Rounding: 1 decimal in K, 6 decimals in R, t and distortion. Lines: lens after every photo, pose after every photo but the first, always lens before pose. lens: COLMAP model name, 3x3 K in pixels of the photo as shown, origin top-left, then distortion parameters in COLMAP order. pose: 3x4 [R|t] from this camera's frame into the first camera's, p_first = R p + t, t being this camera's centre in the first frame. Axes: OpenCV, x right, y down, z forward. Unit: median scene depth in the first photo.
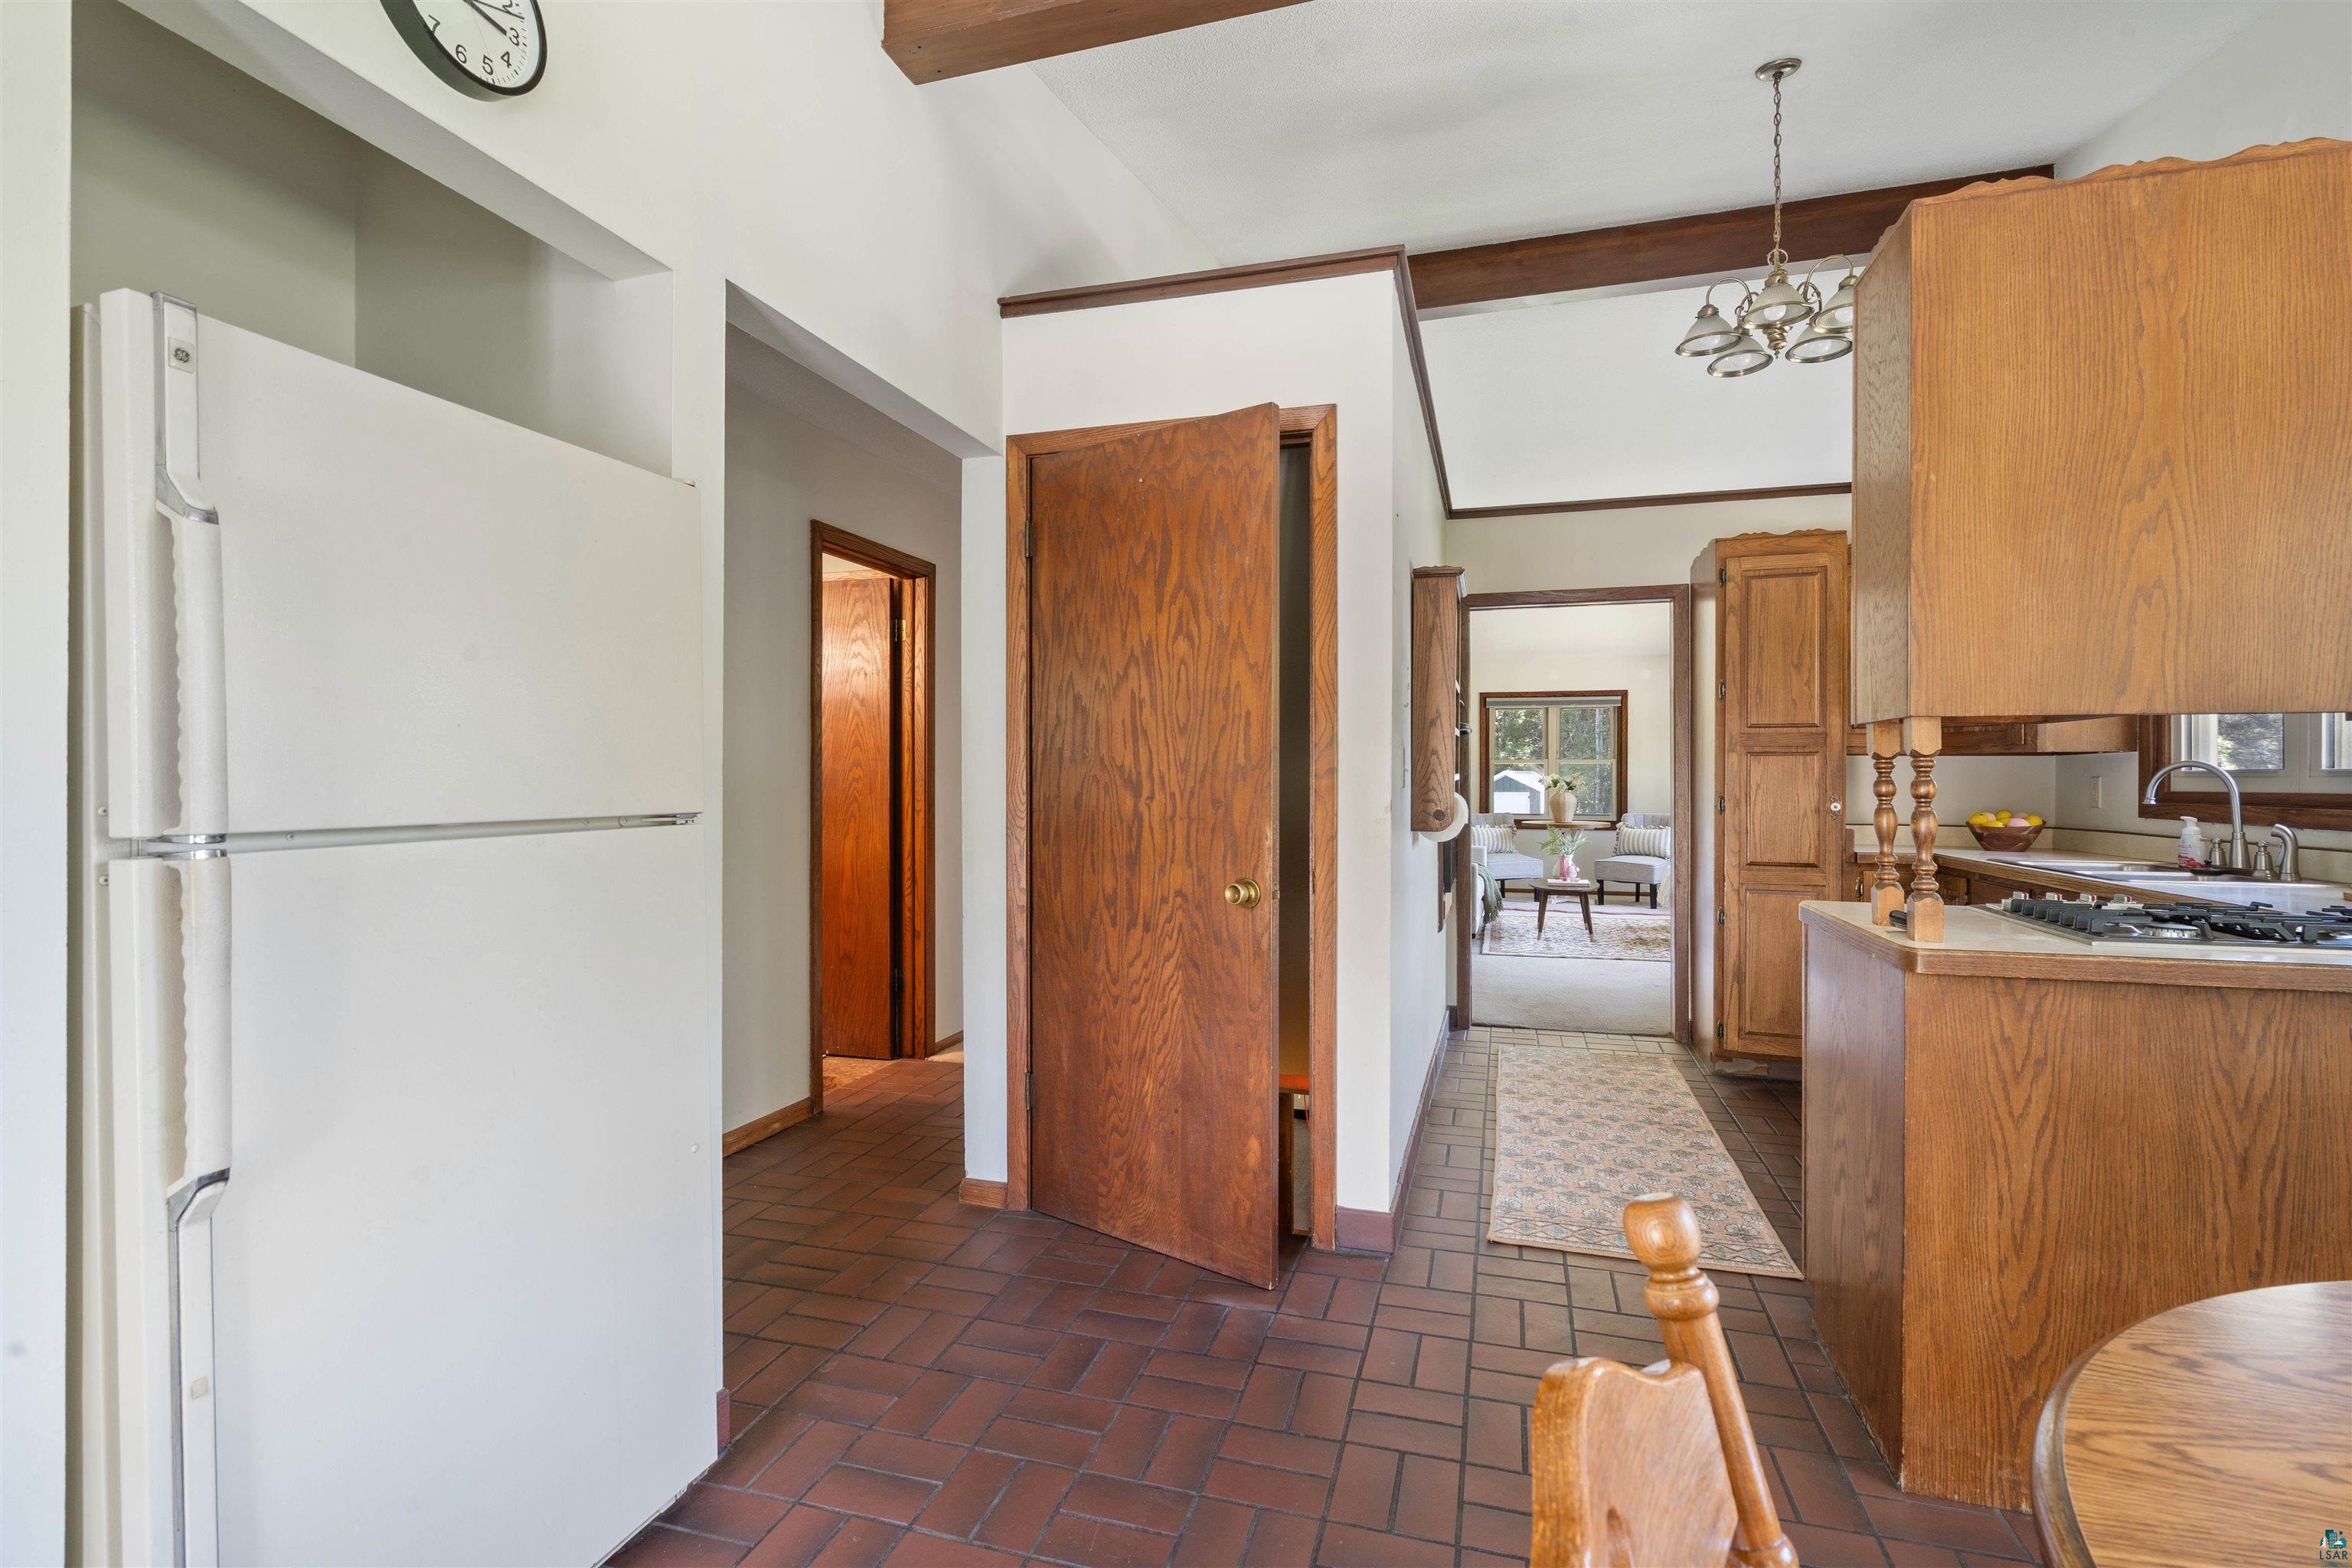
lens RADIAL K [[1085.1, 0, 1178.8], [0, 1085.1, 779.5], [0, 0, 1]] dist [-0.004386, 0.002137]
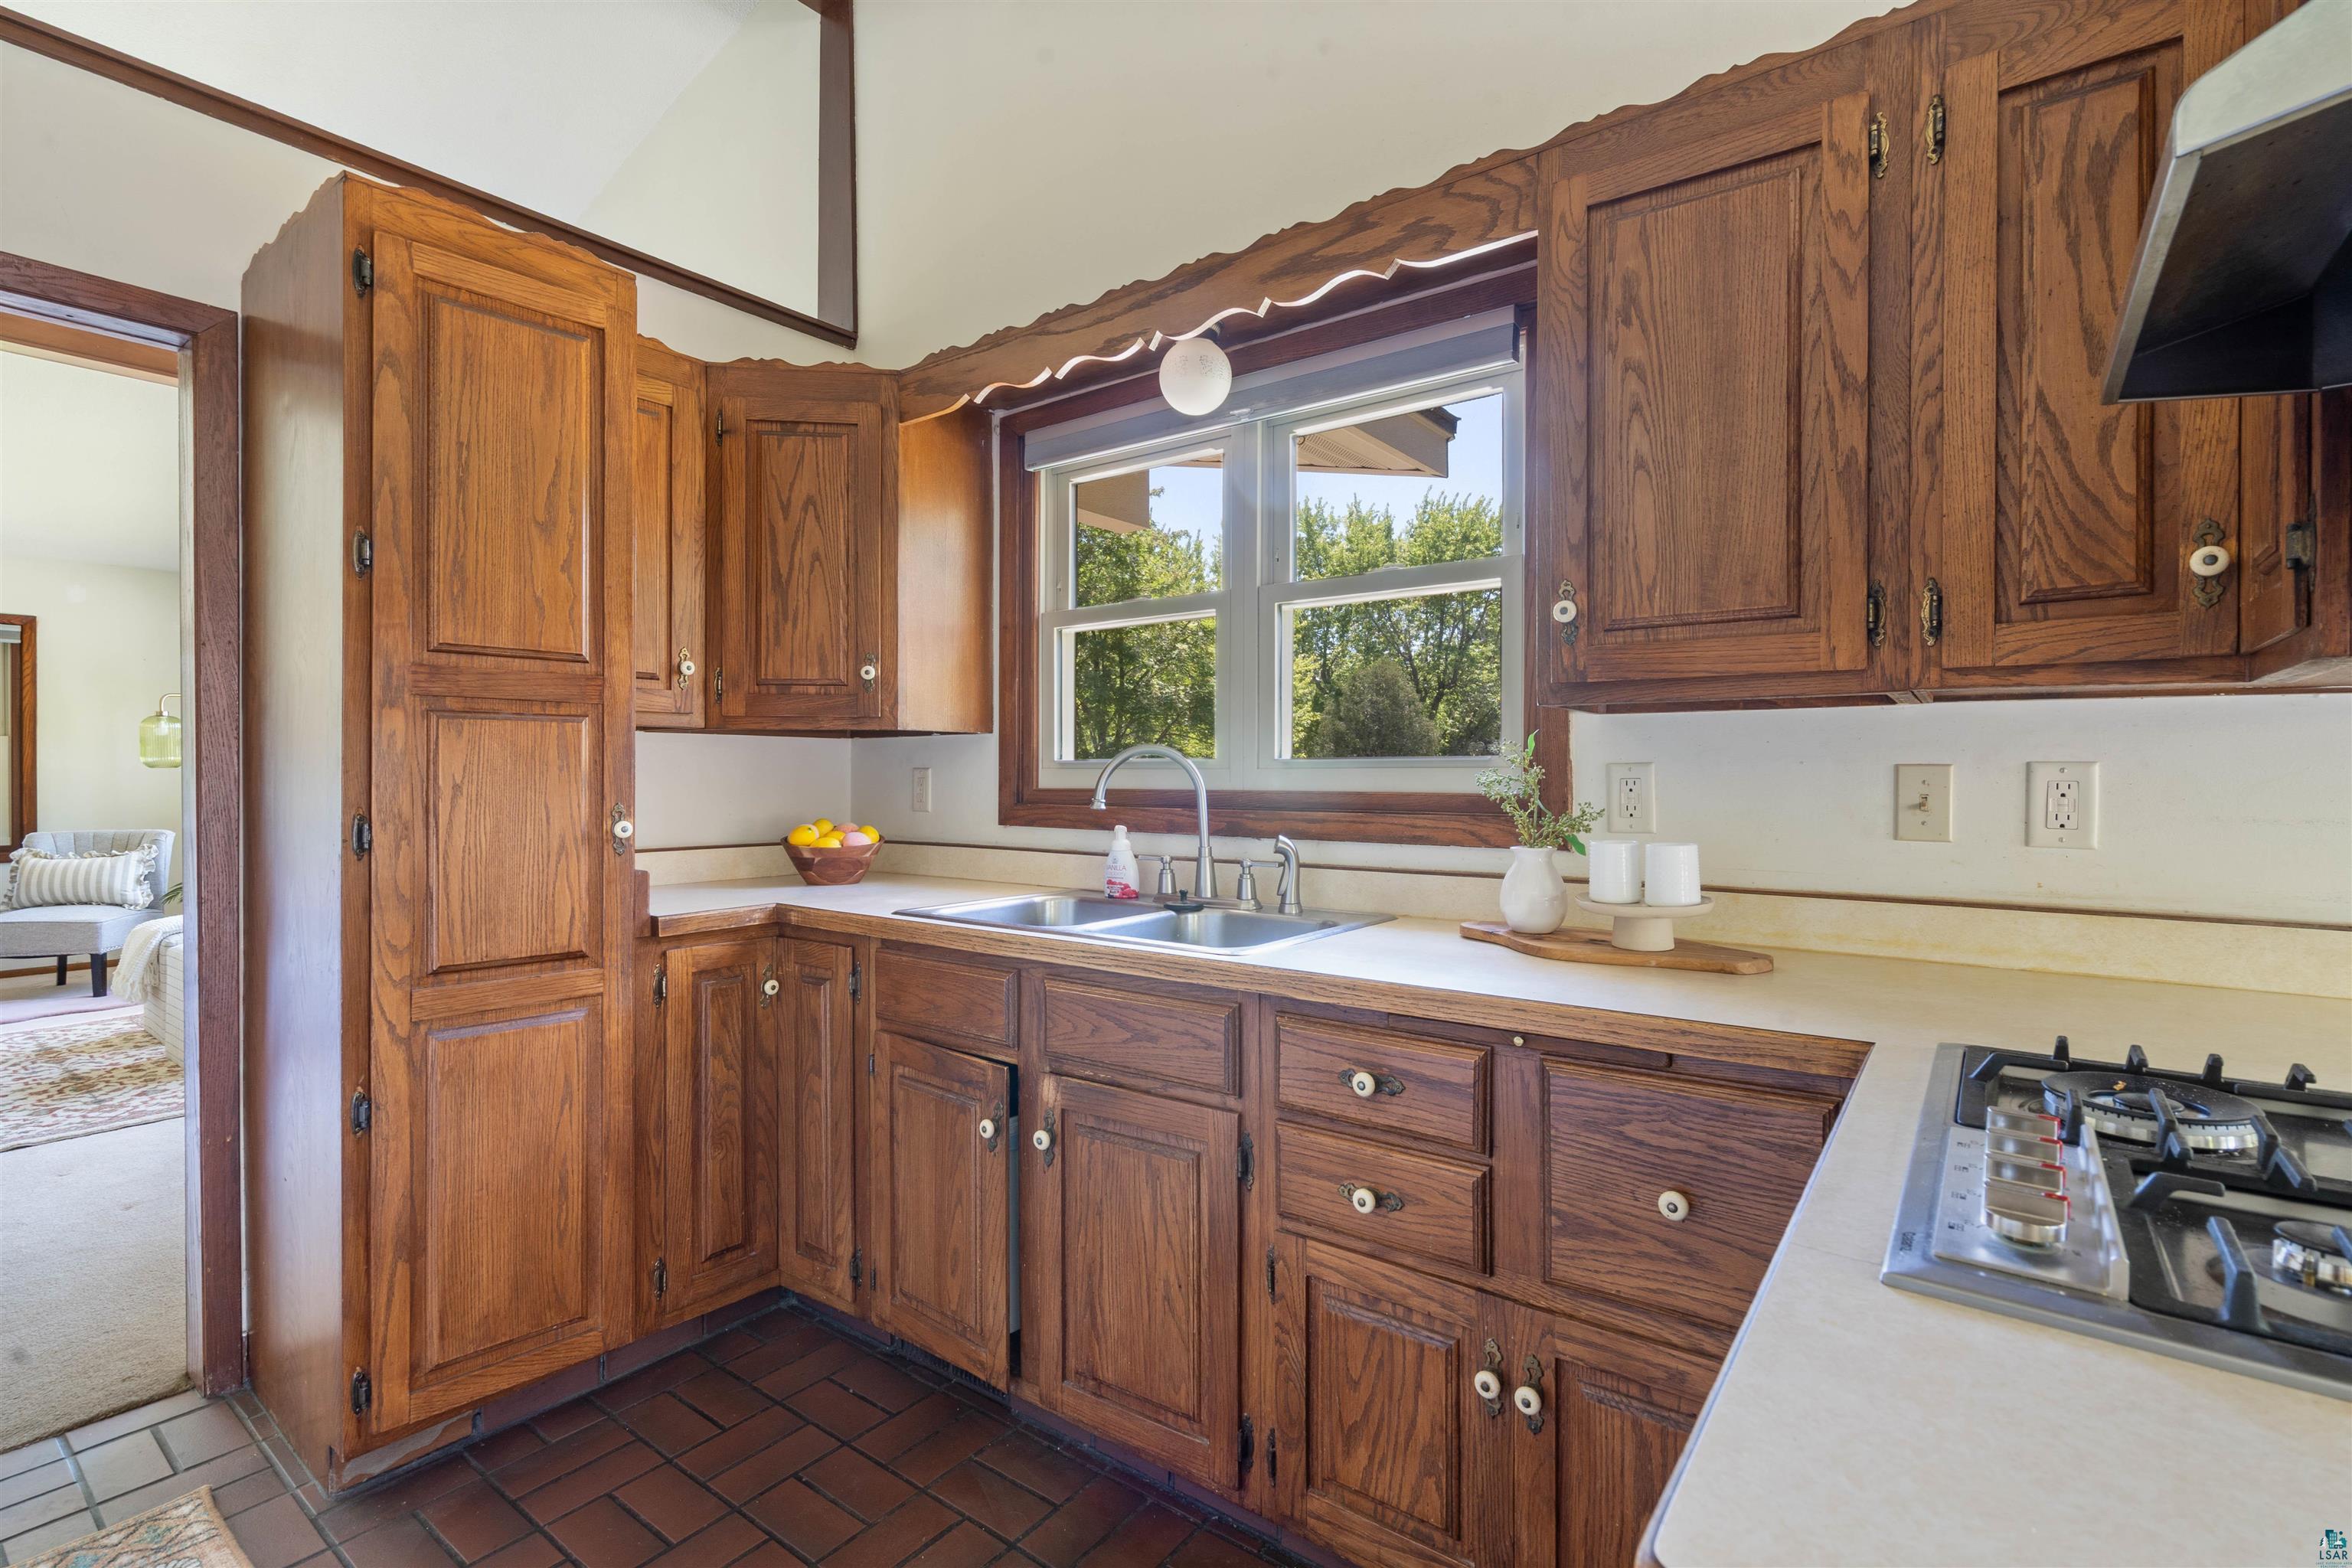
lens RADIAL K [[1085.1, 0, 1199.6], [0, 1085.1, 778.2], [0, 0, 1]] dist [-0.004386, 0.002137]
pose [[0.347703, -0.007044, 0.937578, 0.236602], [0.000400, 0.999973, 0.007364, -0.001326], [-0.937605, -0.002185, 0.347696, 0.581943]]
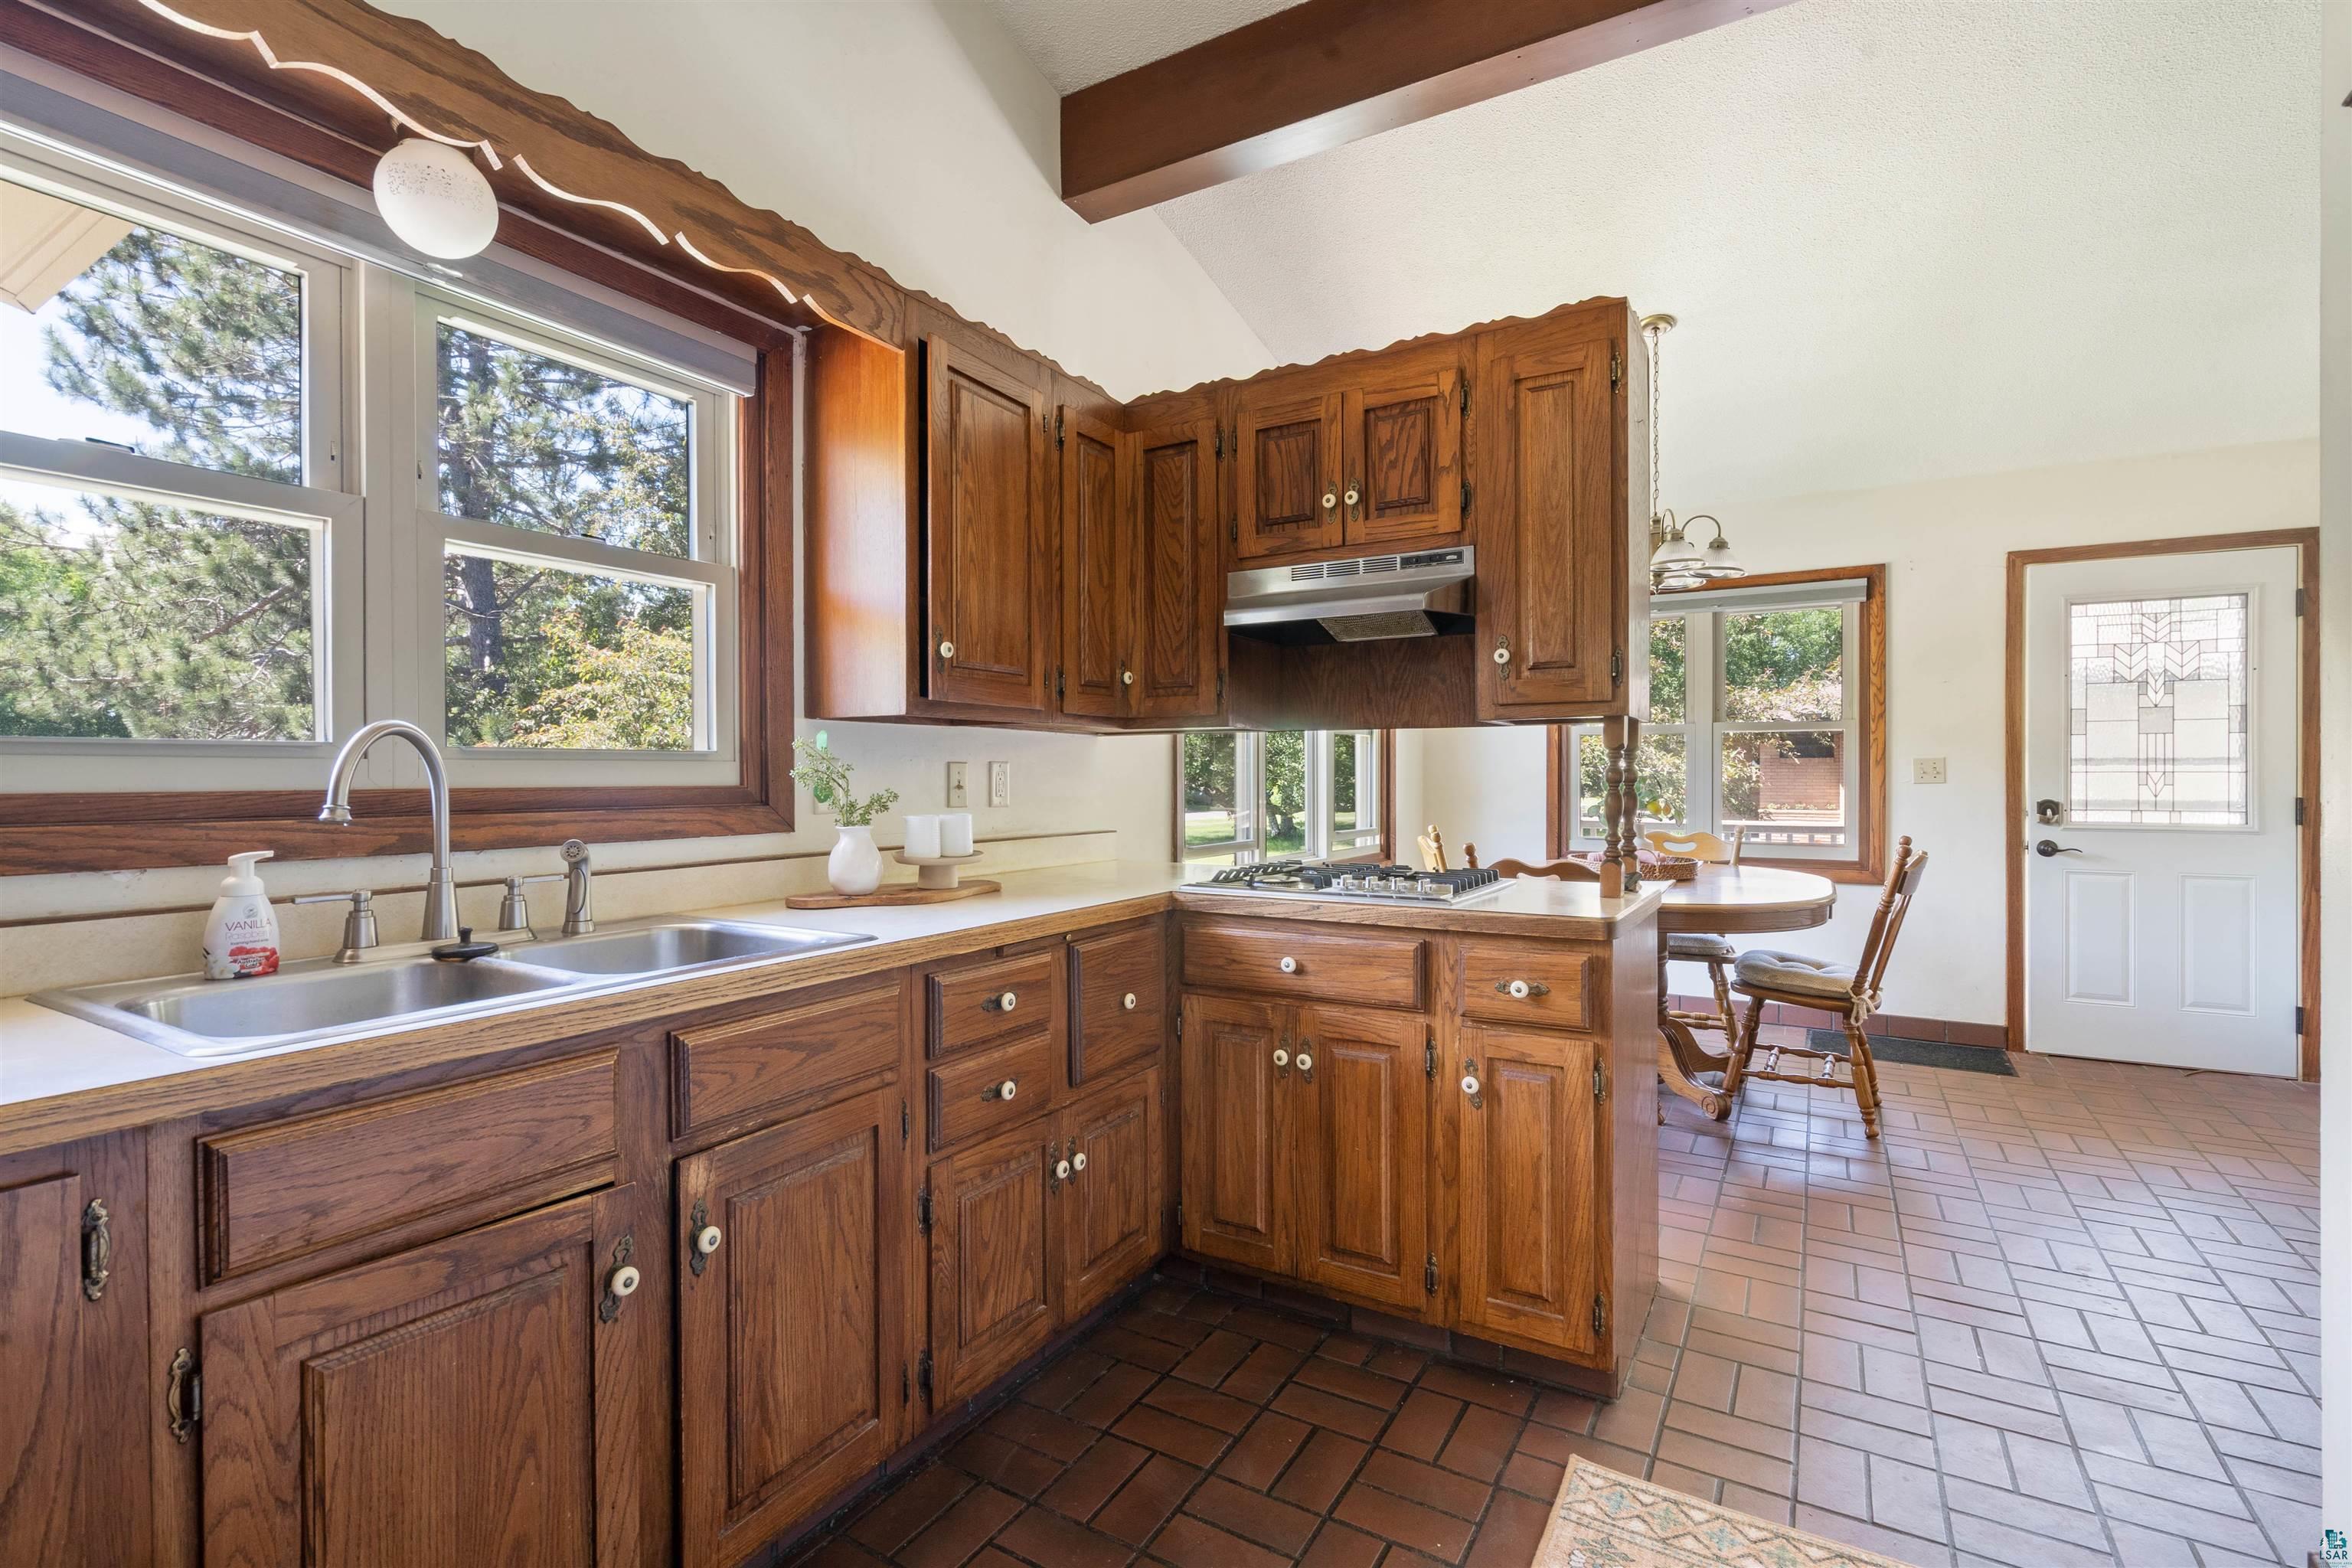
lens RADIAL K [[1085.1, 0, 1162.2], [0, 1085.1, 777.8], [0, 0, 1]] dist [-0.004386, 0.002137]
pose [[-0.966509, -0.001514, 0.256630, 0.401983], [-0.000473, 0.999991, 0.004115, 0.003211], [-0.256634, 0.003856, -0.966501, 1.081539]]
